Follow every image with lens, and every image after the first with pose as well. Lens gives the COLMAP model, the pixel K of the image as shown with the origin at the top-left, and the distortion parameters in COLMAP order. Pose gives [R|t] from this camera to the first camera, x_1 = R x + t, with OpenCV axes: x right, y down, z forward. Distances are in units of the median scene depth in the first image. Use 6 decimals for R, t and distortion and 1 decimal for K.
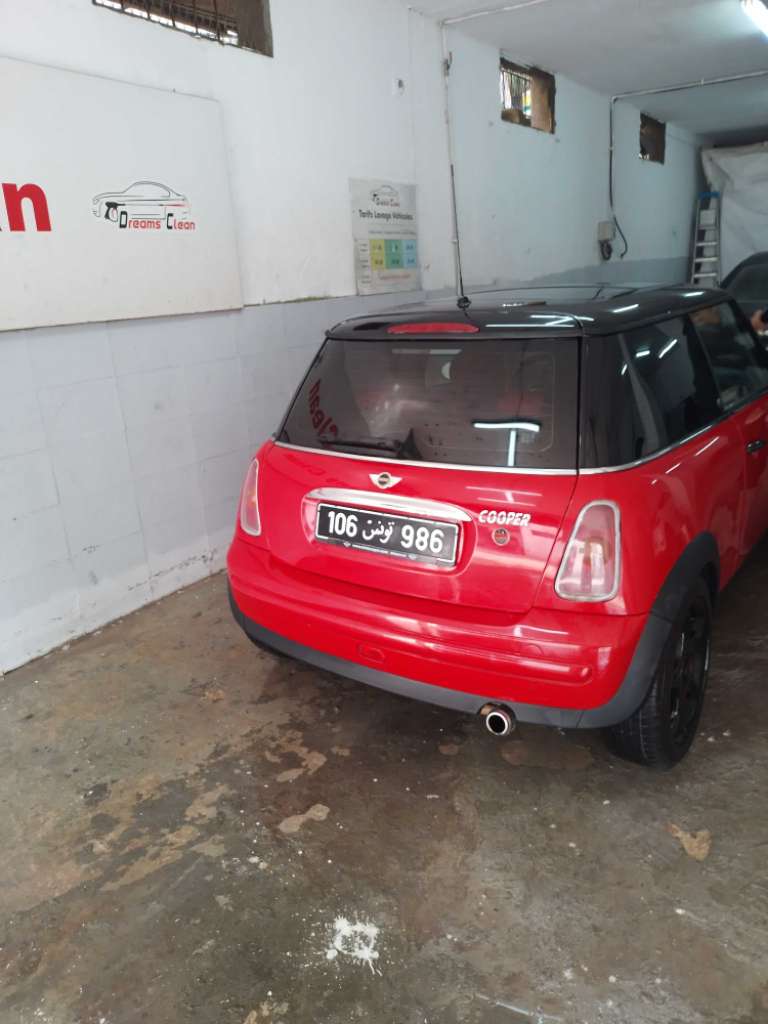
lens RADIAL K [[764.8, 0, 384.0], [0, 764.8, 512.0], [0, 0, 1]] dist [0.100046, -0.151953]
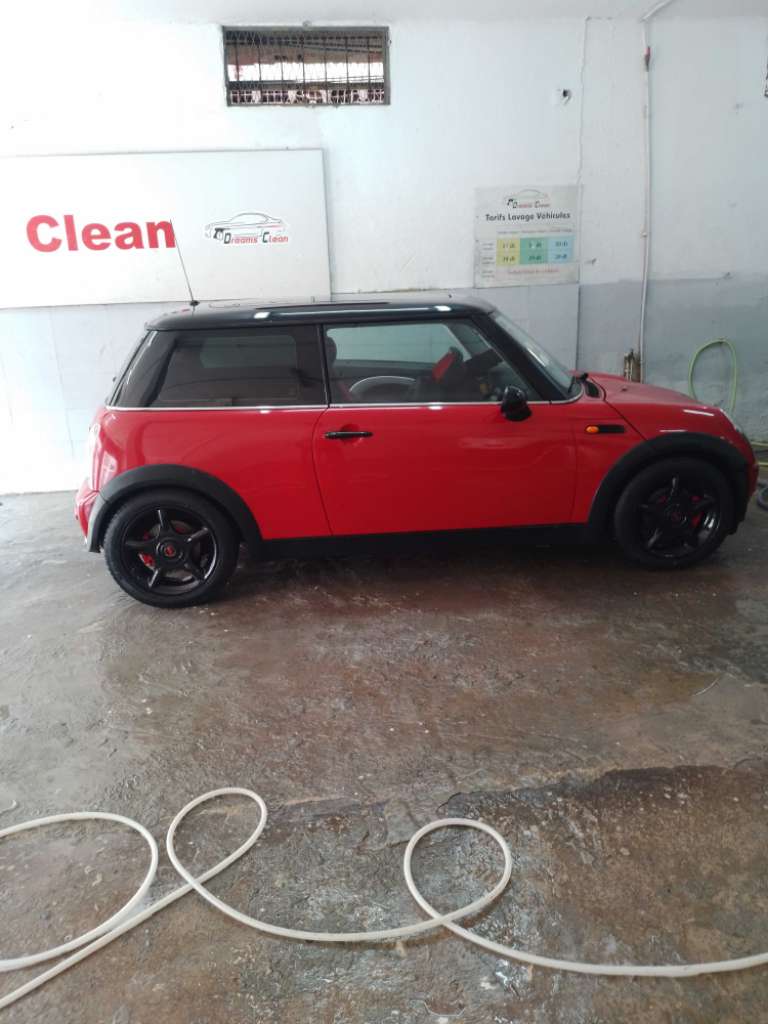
lens RADIAL K [[764.8, 0, 384.0], [0, 764.8, 512.0], [0, 0, 1]] dist [0.100046, -0.151953]
pose [[0.642946, 0.255695, -0.721969, 0.953071], [-0.224744, 0.964117, 0.141310, -0.100434], [0.732195, 0.071404, 0.677342, 0.144136]]
